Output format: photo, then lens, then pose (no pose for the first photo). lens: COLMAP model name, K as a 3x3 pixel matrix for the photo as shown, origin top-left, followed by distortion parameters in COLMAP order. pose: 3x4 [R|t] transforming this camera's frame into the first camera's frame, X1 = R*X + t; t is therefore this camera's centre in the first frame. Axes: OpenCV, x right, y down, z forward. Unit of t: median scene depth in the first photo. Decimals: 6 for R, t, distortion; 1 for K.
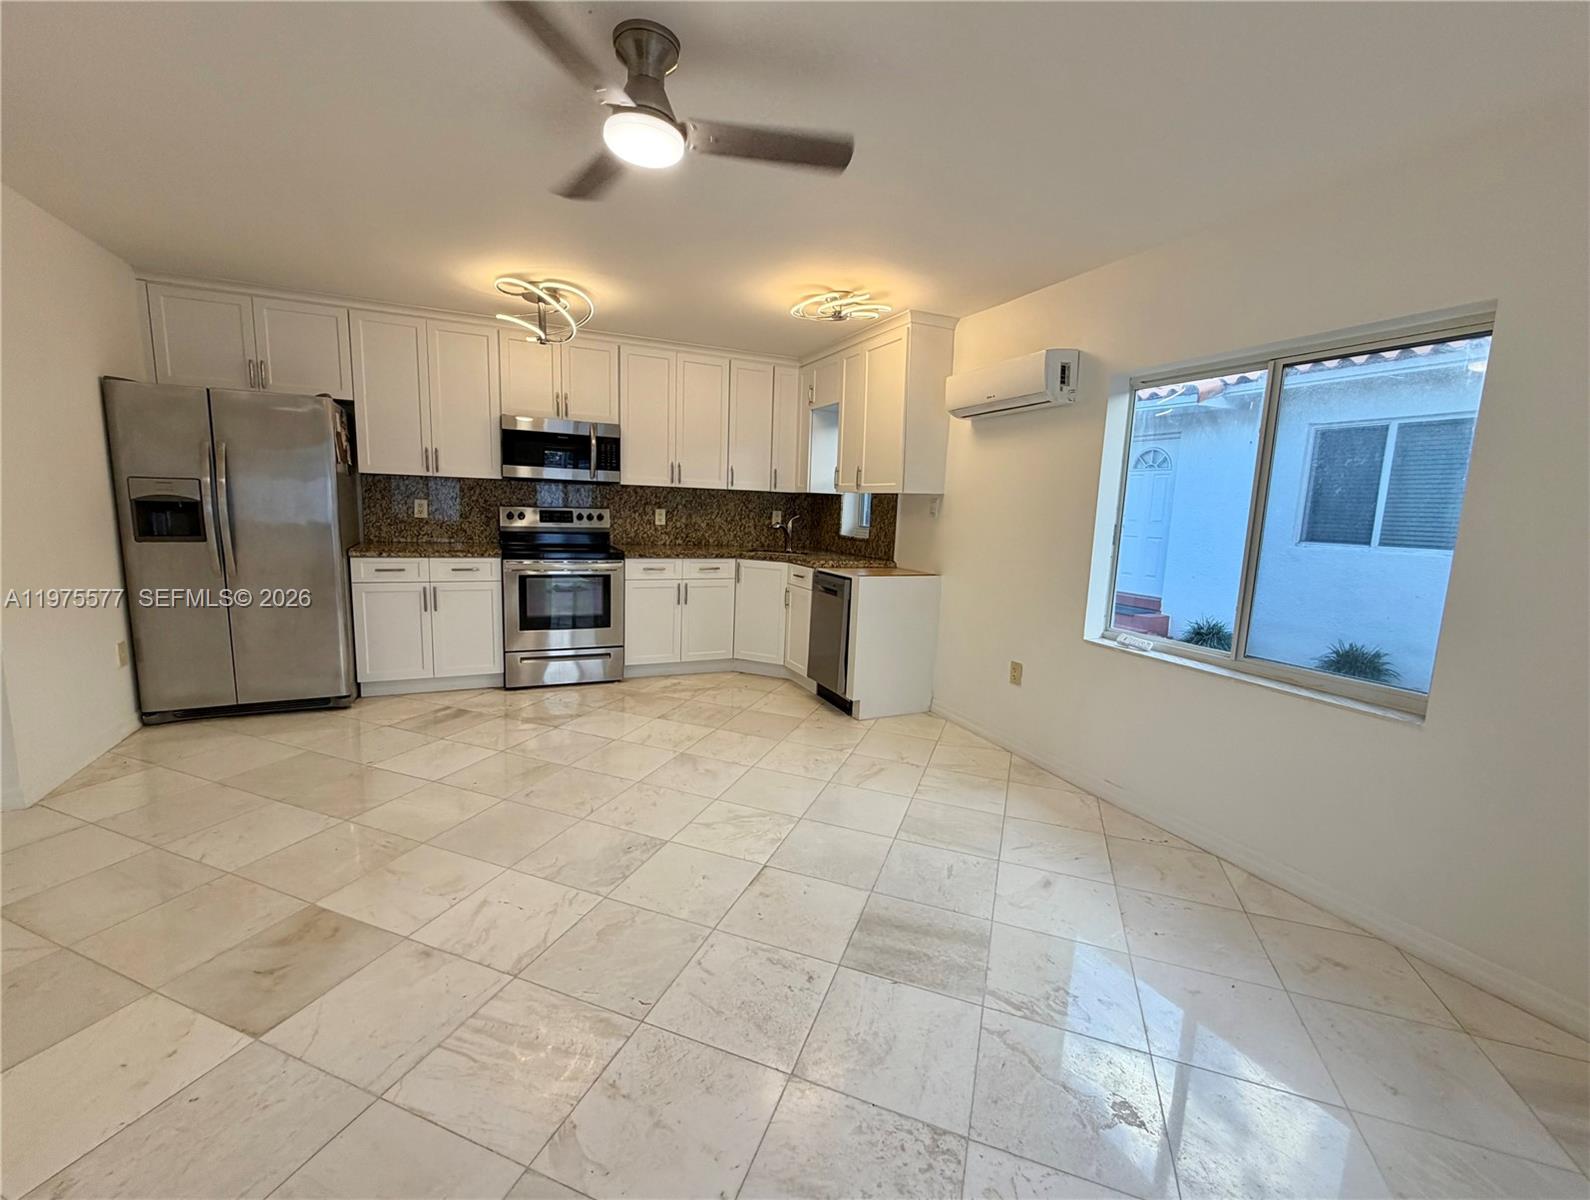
lens RADIAL K [[645.5, 0, 791.2], [0, 645.5, 604.7], [0, 0, 1]] dist [-0.000980, -0.000491]
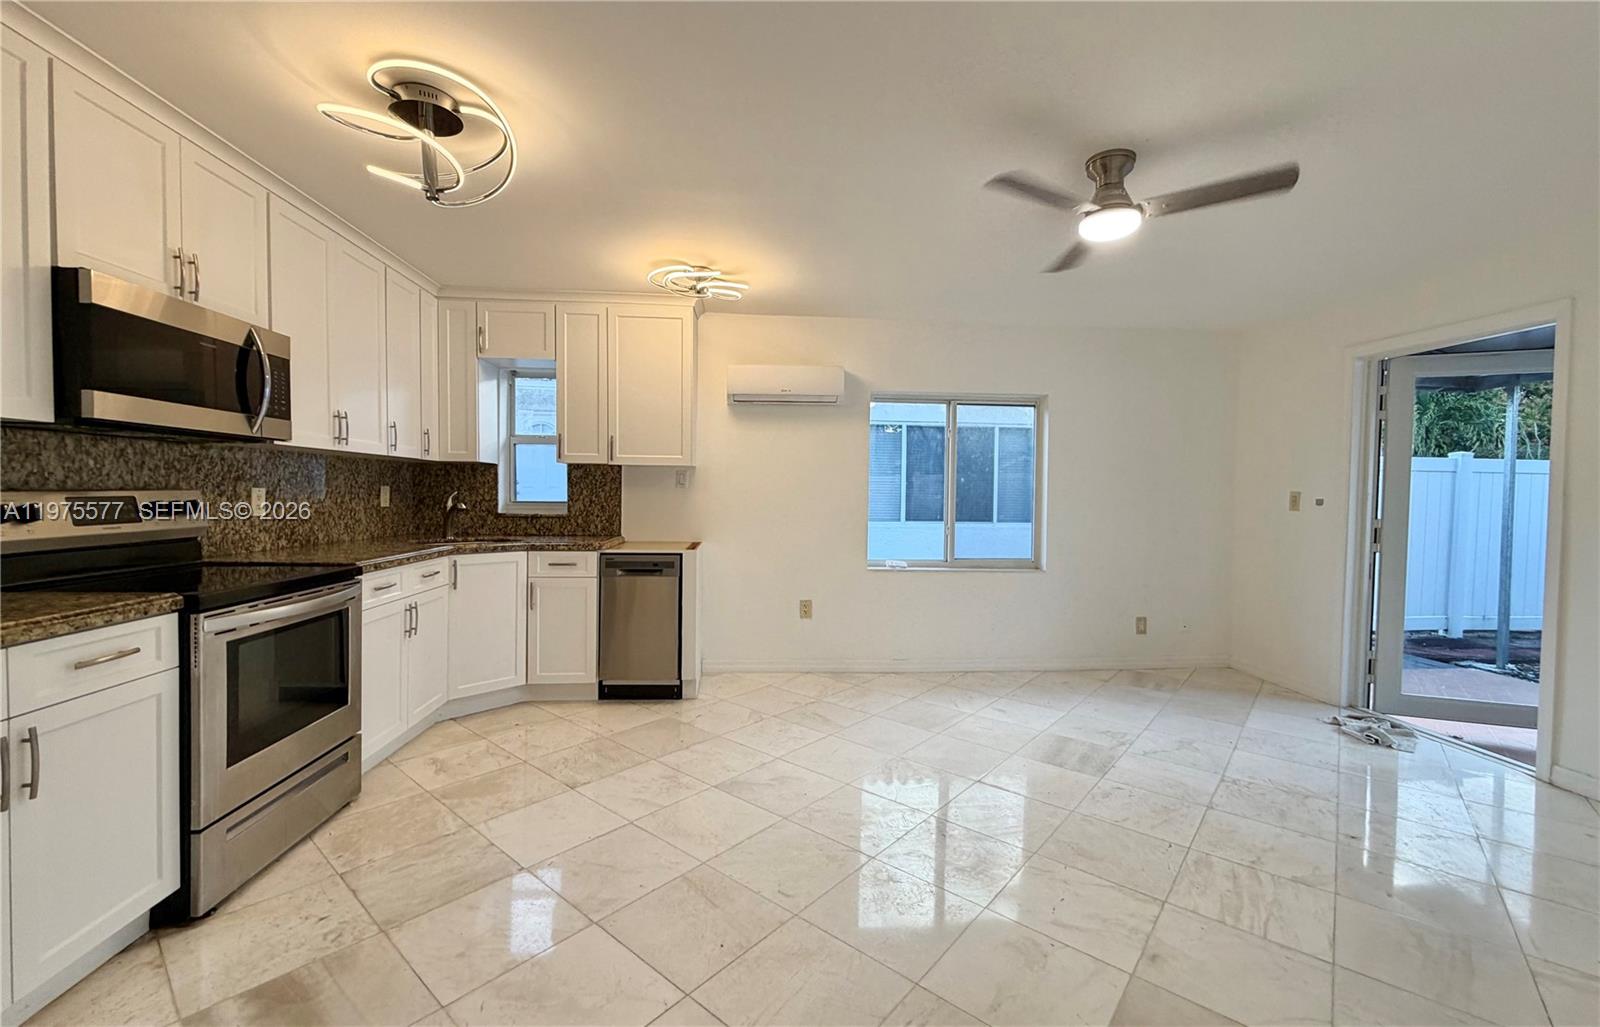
lens RADIAL K [[631.2, 0, 811.4], [0, 631.2, 509.6], [0, 0, 1]] dist [-0.001136, -0.000136]
pose [[0.349636, -0.059450, 0.934998, -0.628864], [0.143213, 0.989647, 0.009371, -0.076314], [-0.925875, 0.130628, 0.354530, 0.421519]]
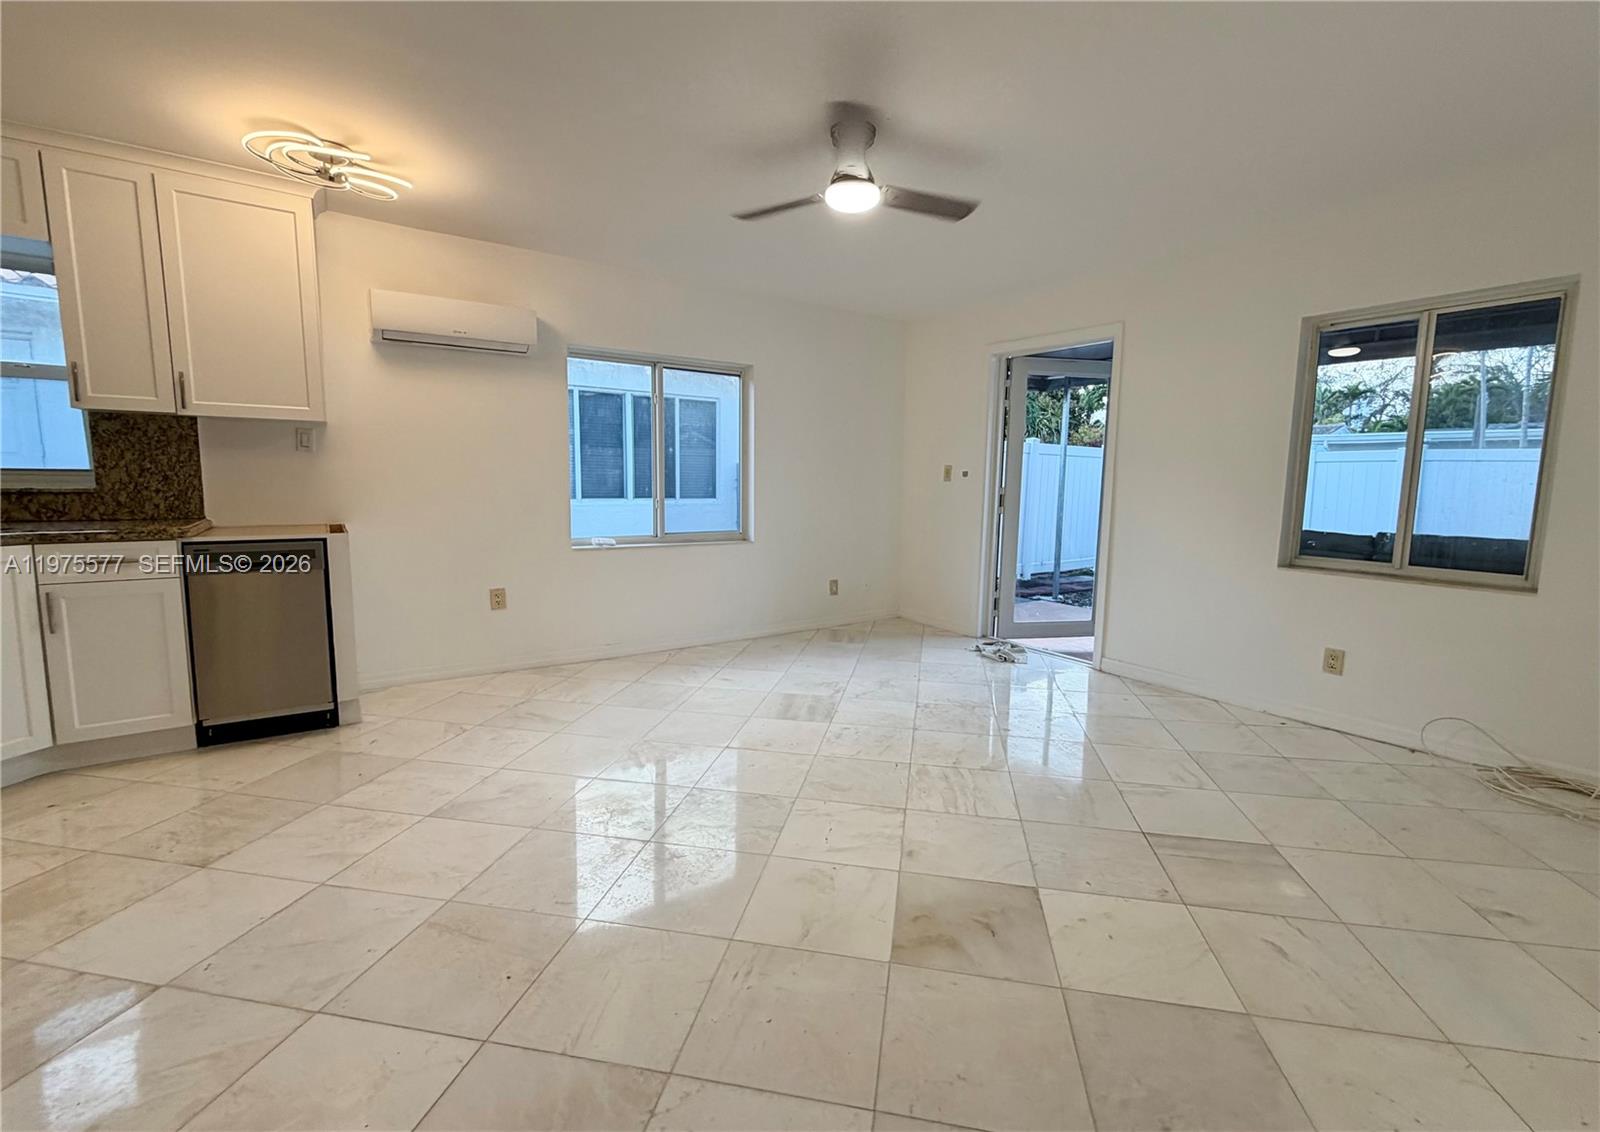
lens RADIAL K [[664.5, 0, 811.4], [0, 664.5, 552.3], [0, 0, 1]] dist [0.000314, -0.000191]
pose [[-0.153232, -0.153981, 0.976120, -0.634370], [0.126422, 0.976614, 0.173904, -0.075877], [-0.980070, 0.150051, -0.130182, 0.496954]]
